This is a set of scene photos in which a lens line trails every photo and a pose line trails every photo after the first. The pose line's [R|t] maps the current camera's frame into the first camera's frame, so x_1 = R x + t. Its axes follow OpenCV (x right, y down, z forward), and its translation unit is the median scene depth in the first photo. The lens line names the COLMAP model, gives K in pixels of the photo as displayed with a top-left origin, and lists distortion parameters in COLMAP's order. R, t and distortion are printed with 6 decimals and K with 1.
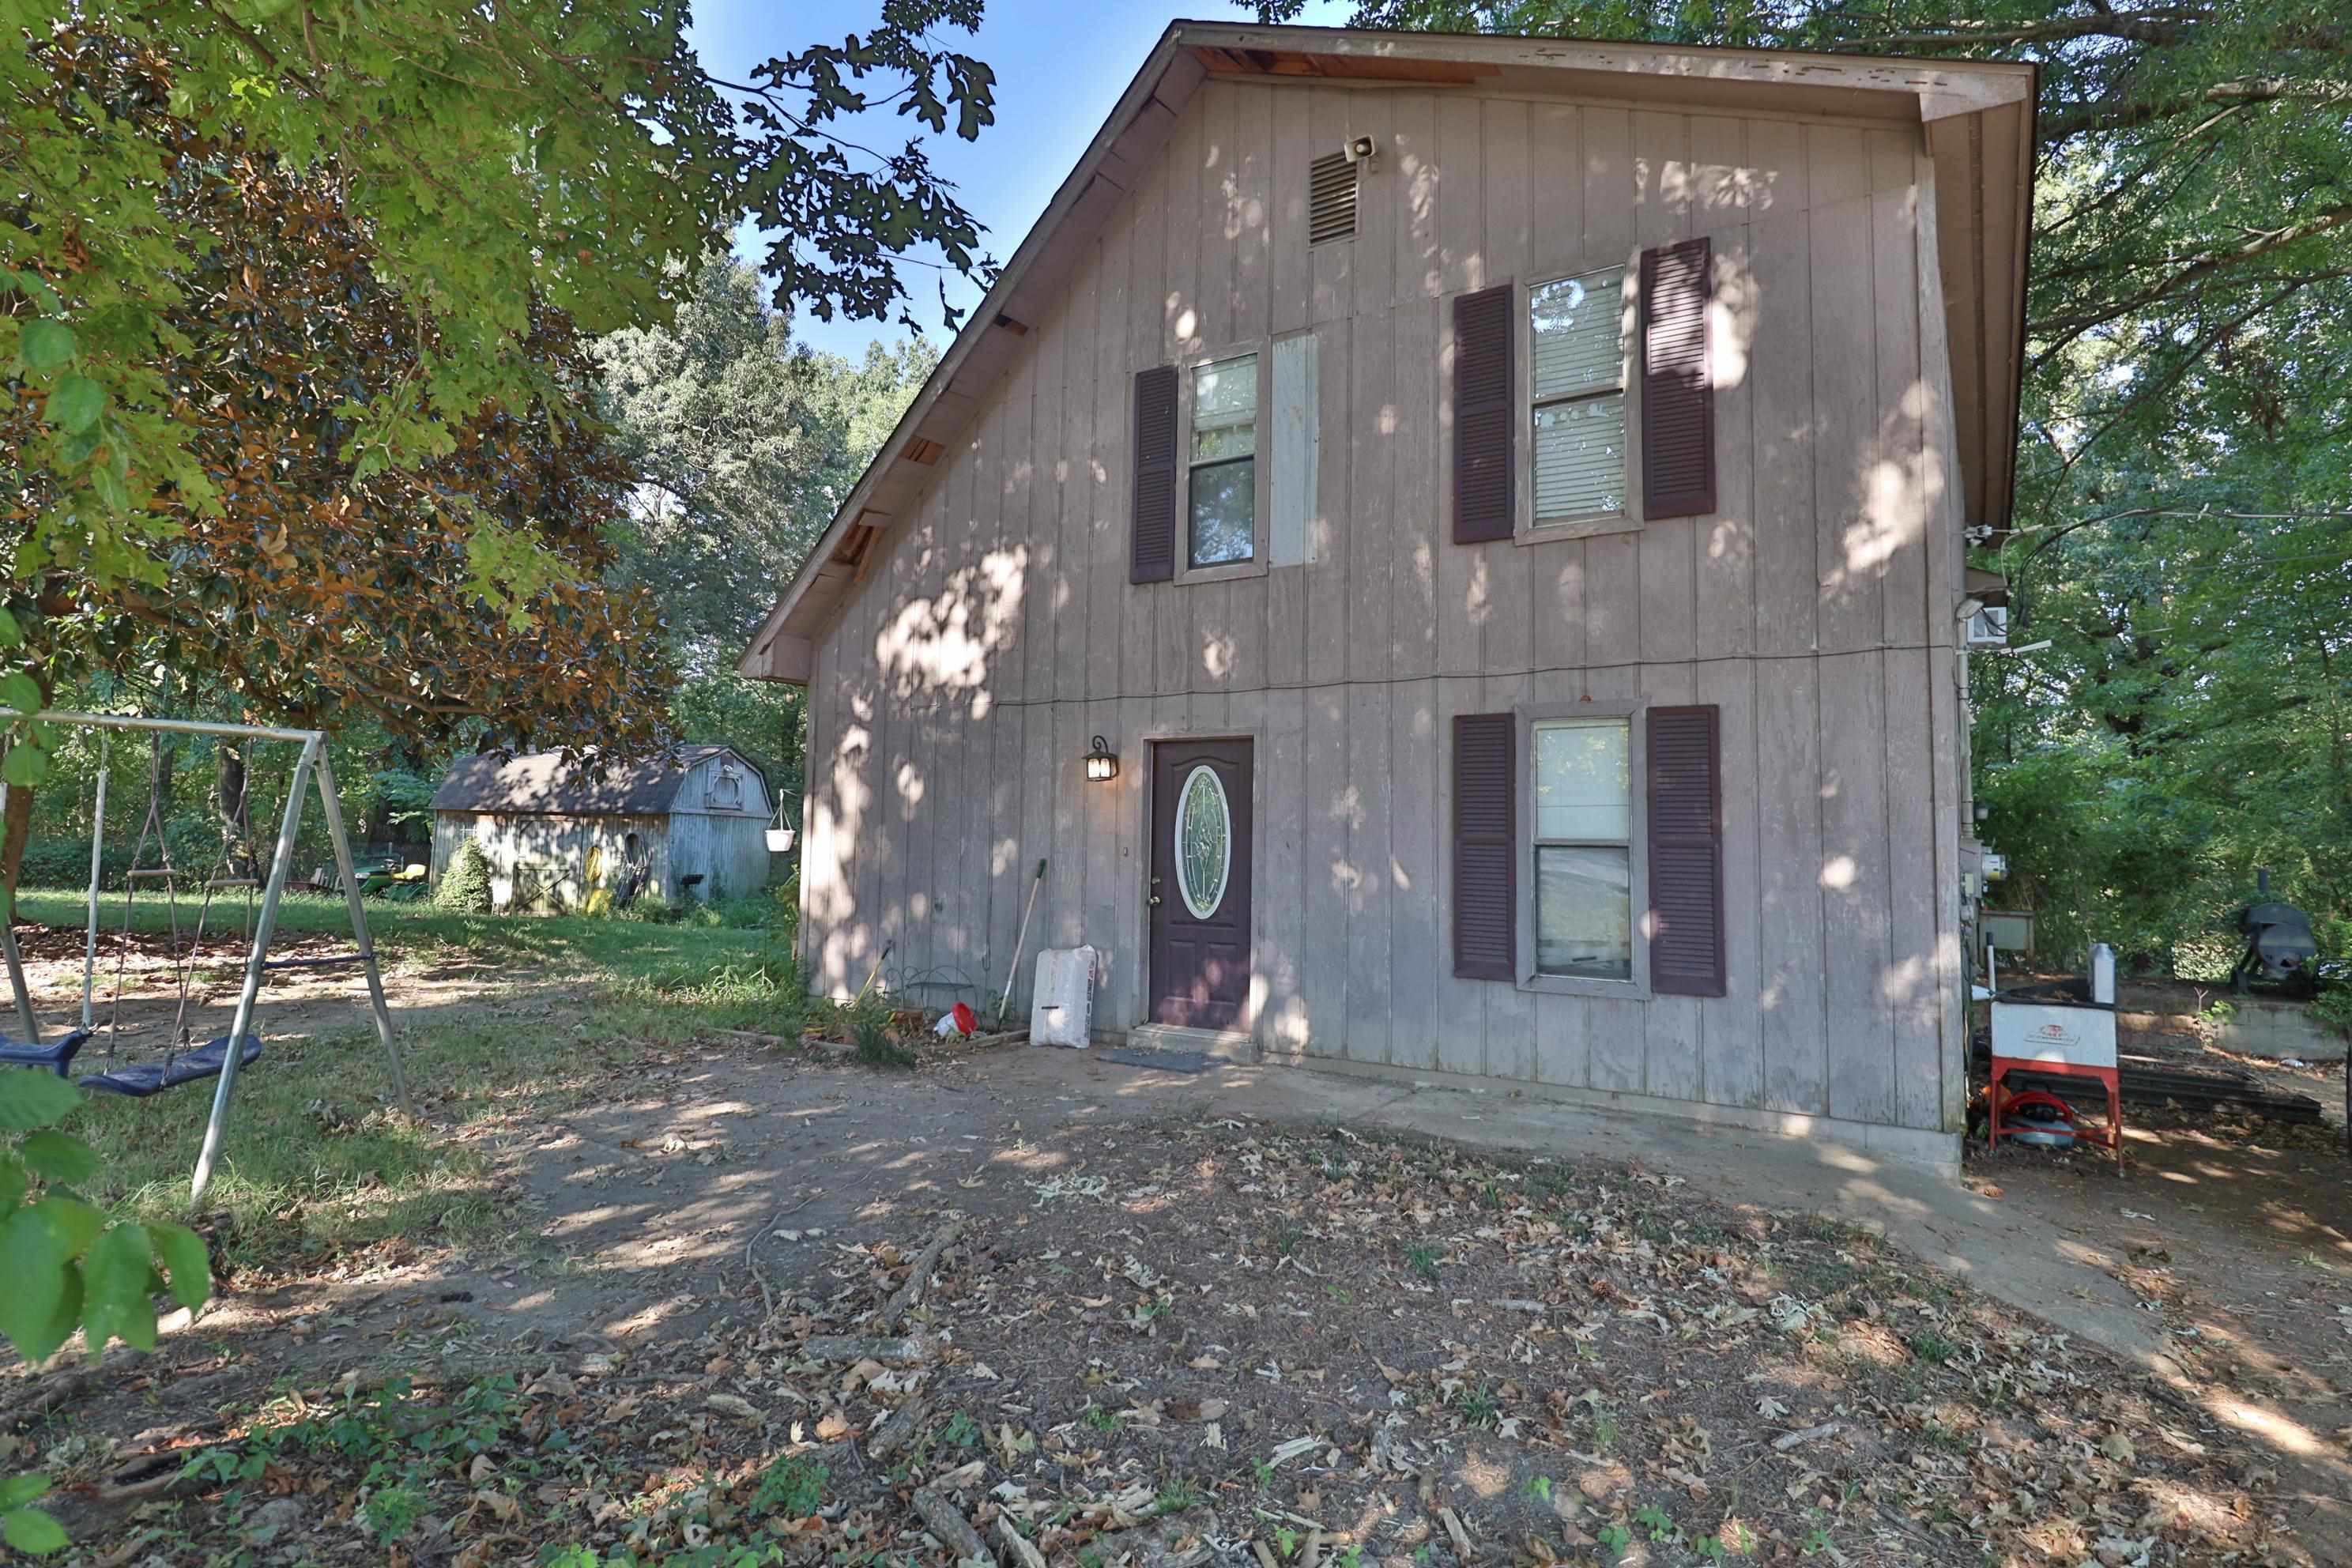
lens RADIAL K [[1209.5, 0, 1222.6], [0, 1209.5, 771.4], [0, 0, 1]] dist [0.002640, -0.015511]
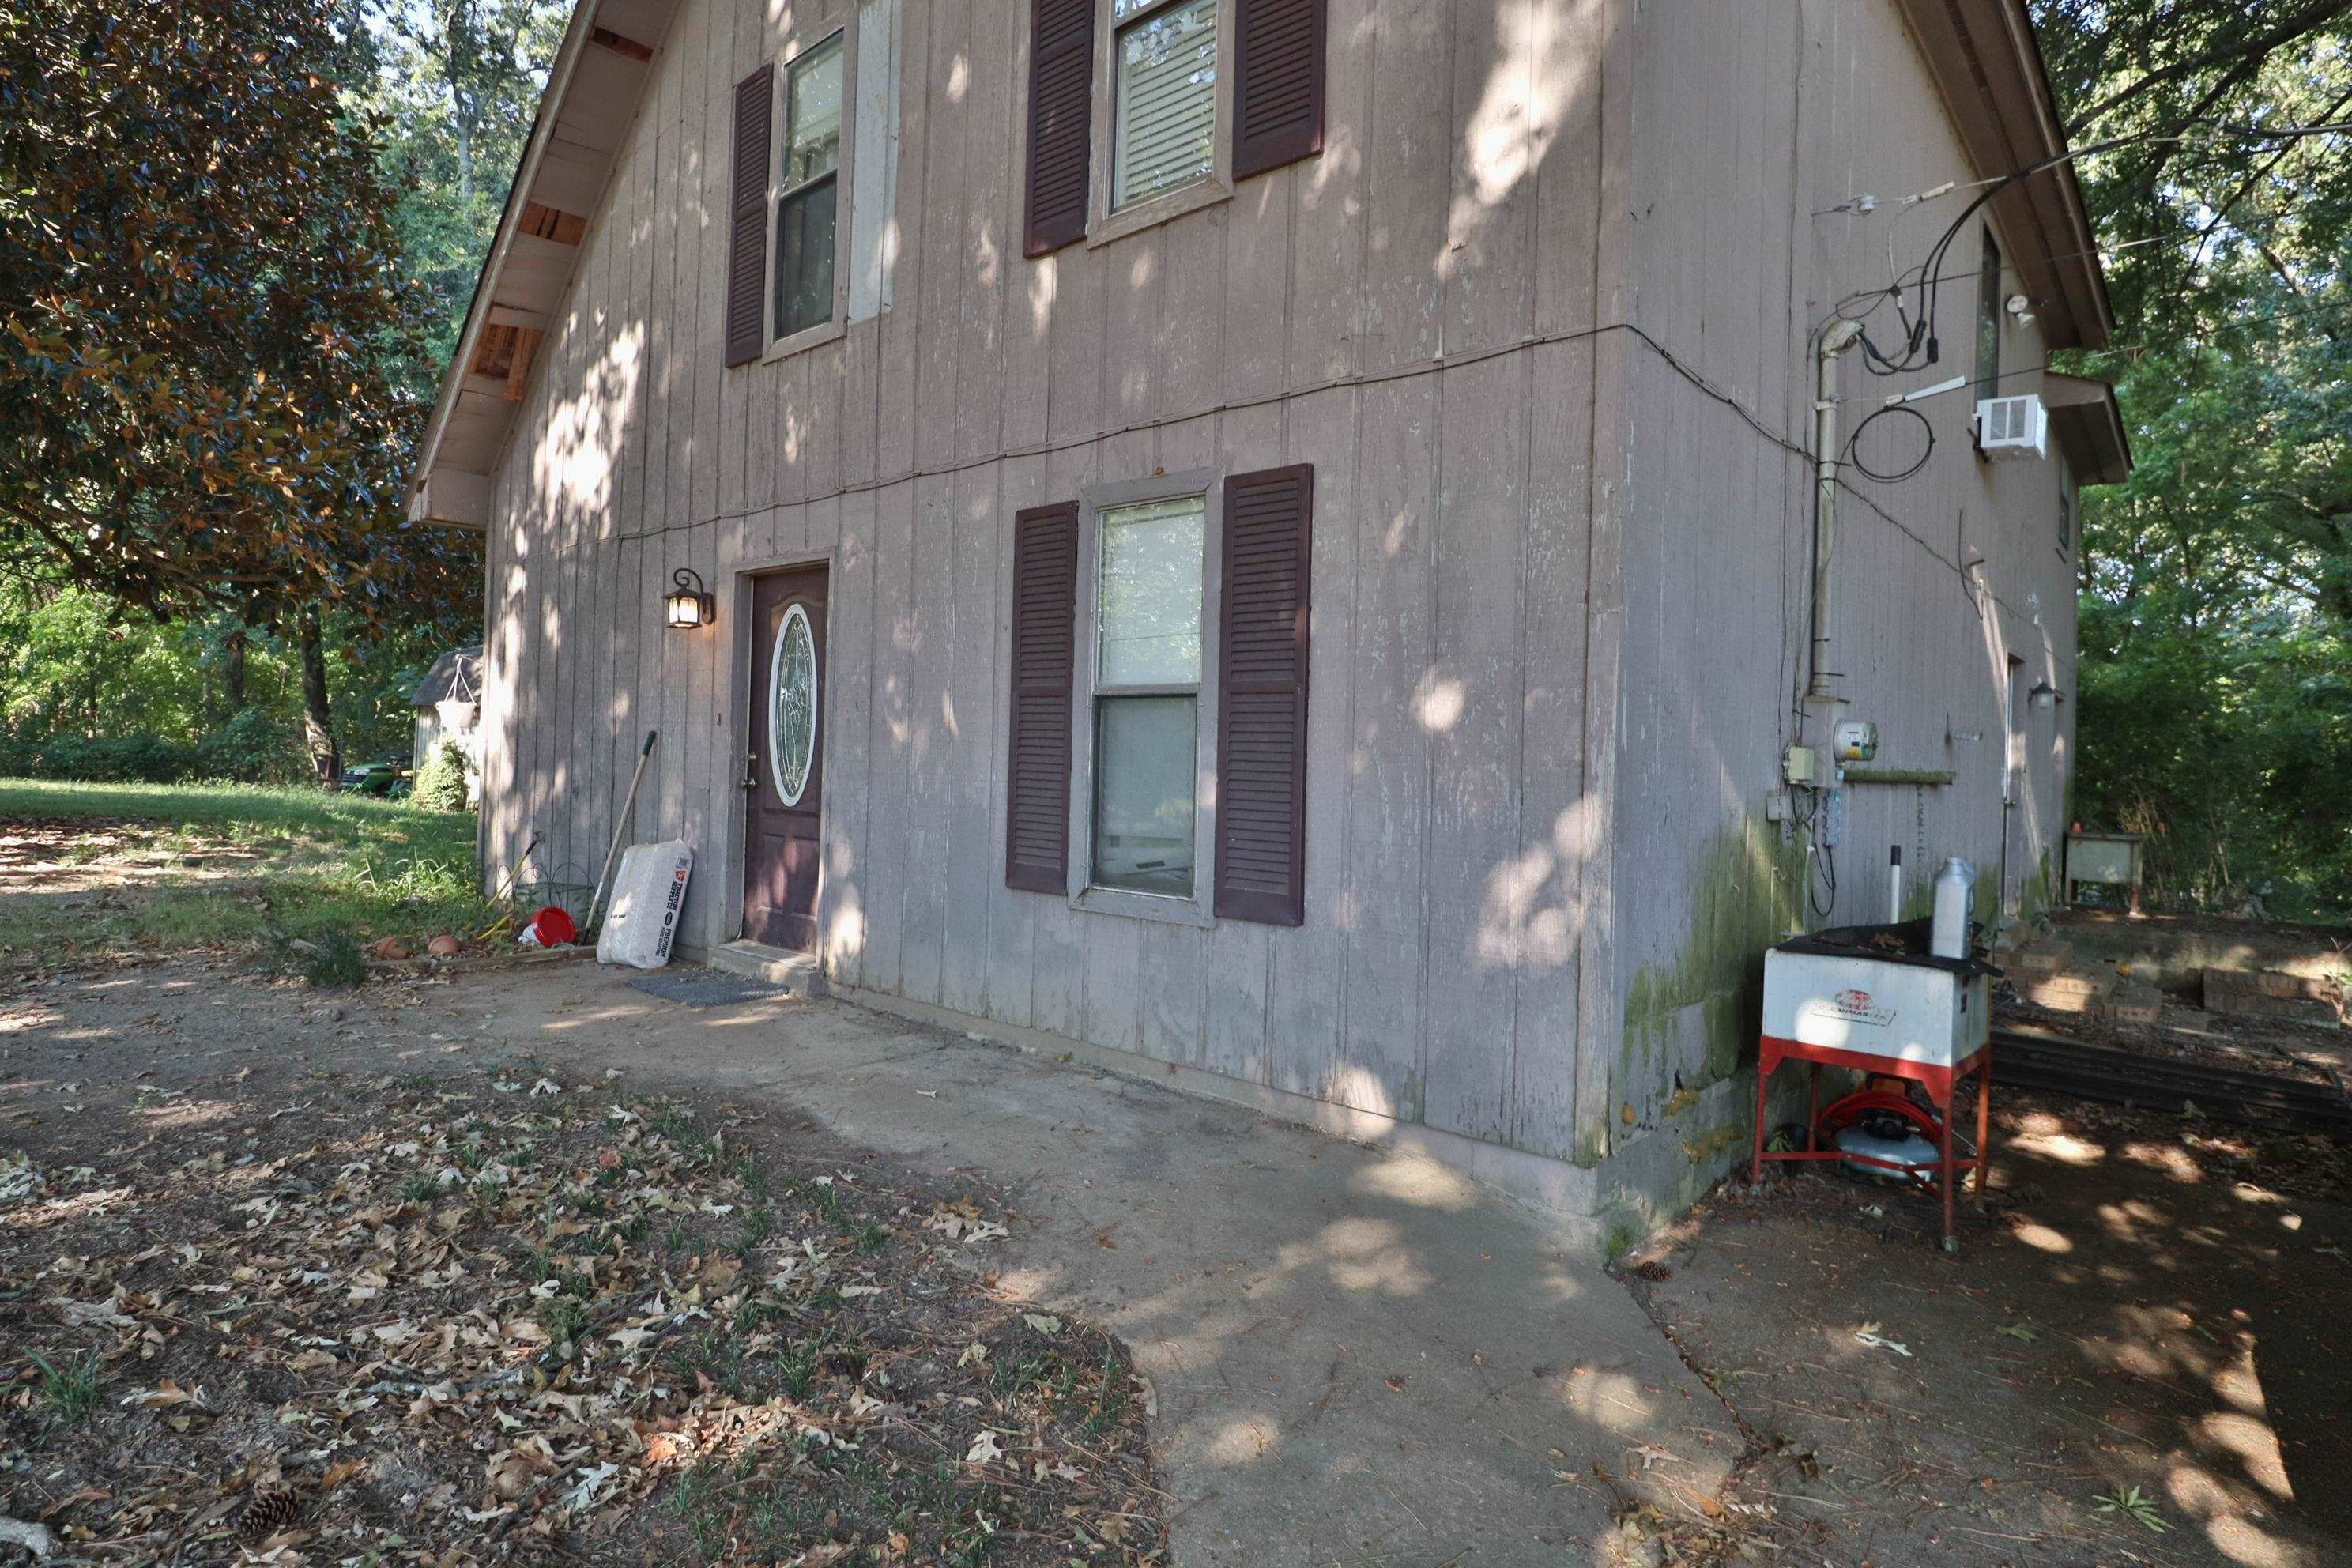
lens RADIAL K [[1209.5, 0, 1222.6], [0, 1209.5, 771.4], [0, 0, 1]] dist [0.002640, -0.015511]
pose [[0.990671, 0.014563, -0.135495, 0.423864], [-0.006631, 0.998247, 0.058811, 0.063363], [0.136114, -0.057364, 0.989031, 0.342867]]
